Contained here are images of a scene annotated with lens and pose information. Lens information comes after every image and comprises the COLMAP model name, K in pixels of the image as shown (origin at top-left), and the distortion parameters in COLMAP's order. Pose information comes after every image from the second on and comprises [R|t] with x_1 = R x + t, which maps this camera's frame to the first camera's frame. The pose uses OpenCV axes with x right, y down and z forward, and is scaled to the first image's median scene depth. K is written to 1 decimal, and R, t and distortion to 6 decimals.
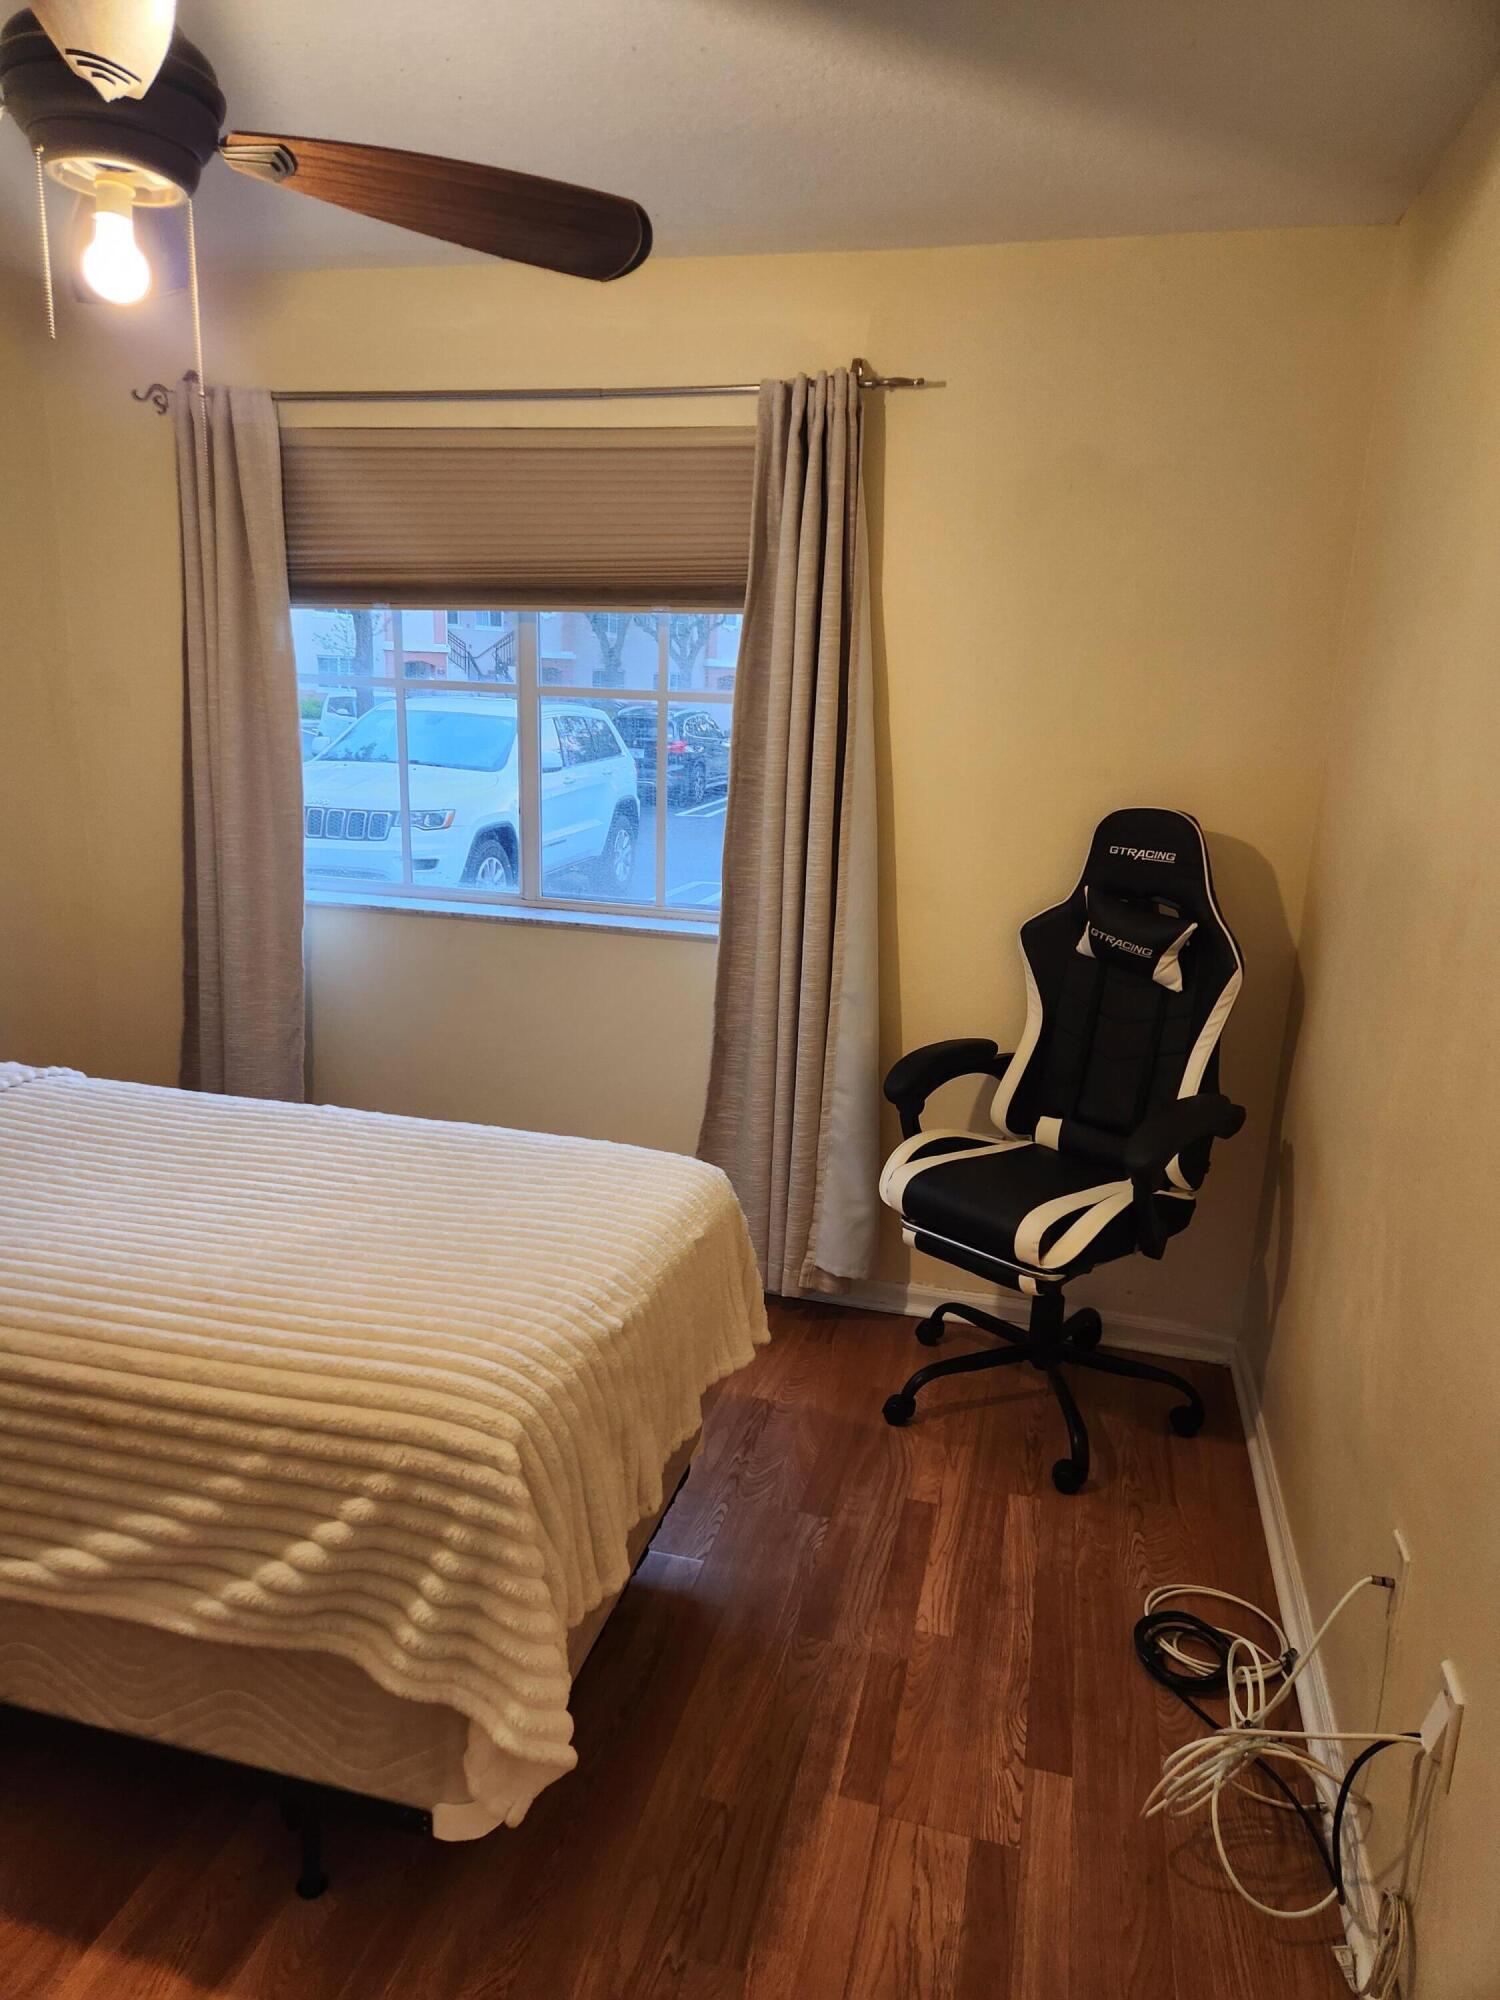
lens RADIAL K [[1324.7, 0, 743.8], [0, 1324.7, 1010.2], [0, 0, 1]] dist [0.078586, -0.062283]
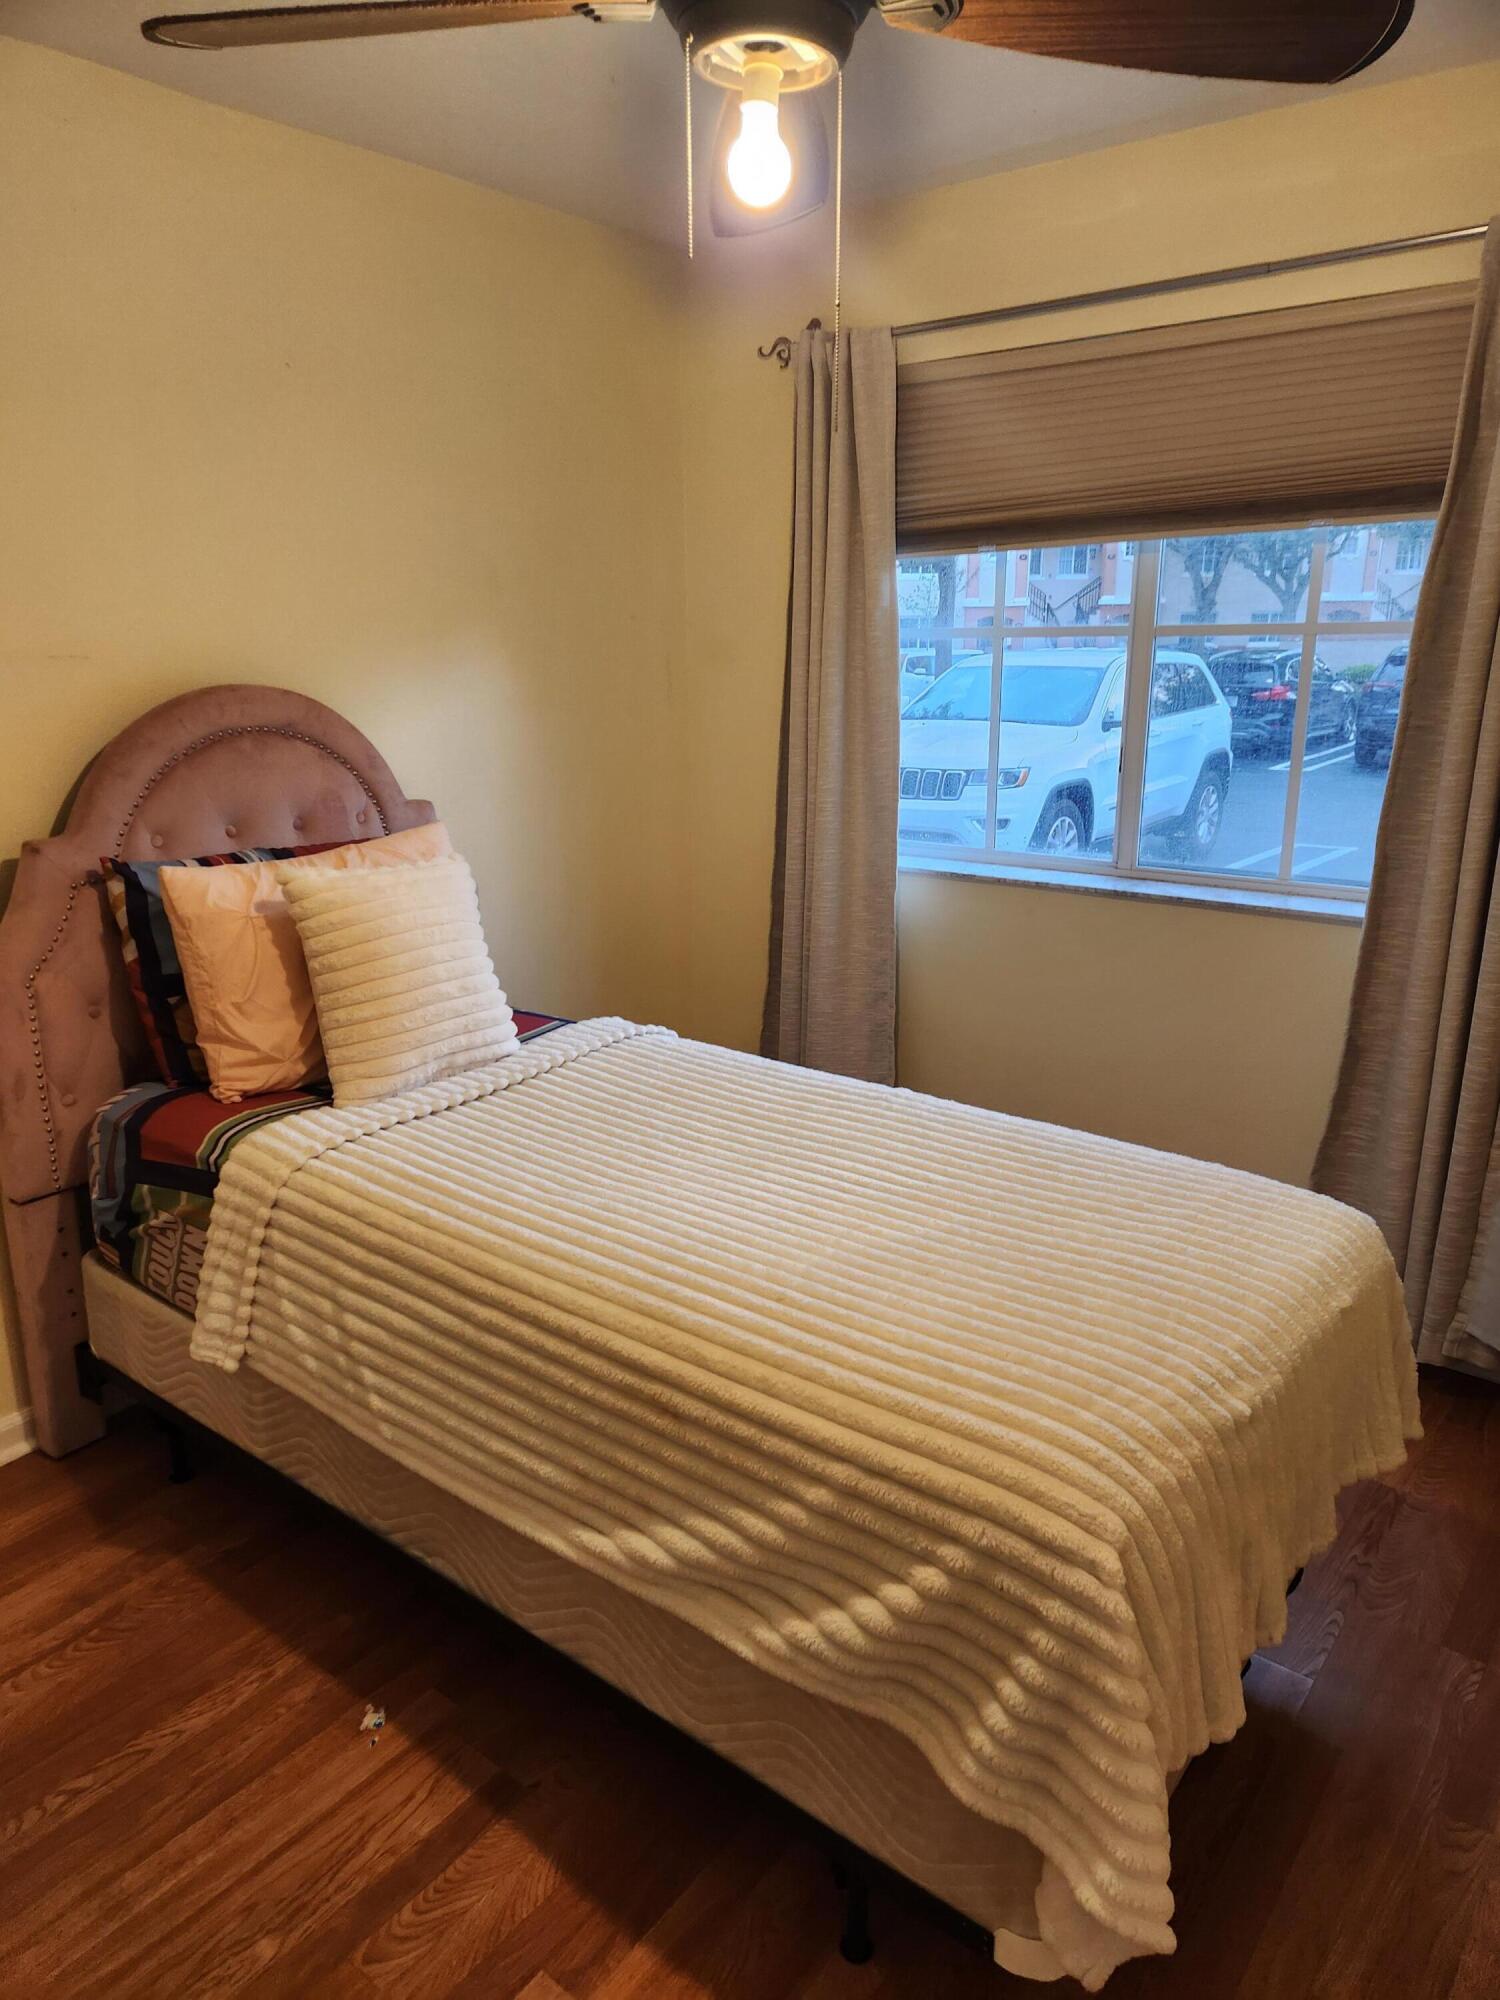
lens RADIAL K [[1324.7, 0, 743.8], [0, 1324.7, 1010.2], [0, 0, 1]] dist [0.078586, -0.062283]
pose [[0.916701, 0.066437, -0.394013, -0.057264], [-0.053895, 0.997628, 0.042824, -0.020973], [0.395923, -0.018021, 0.918107, 0.115011]]
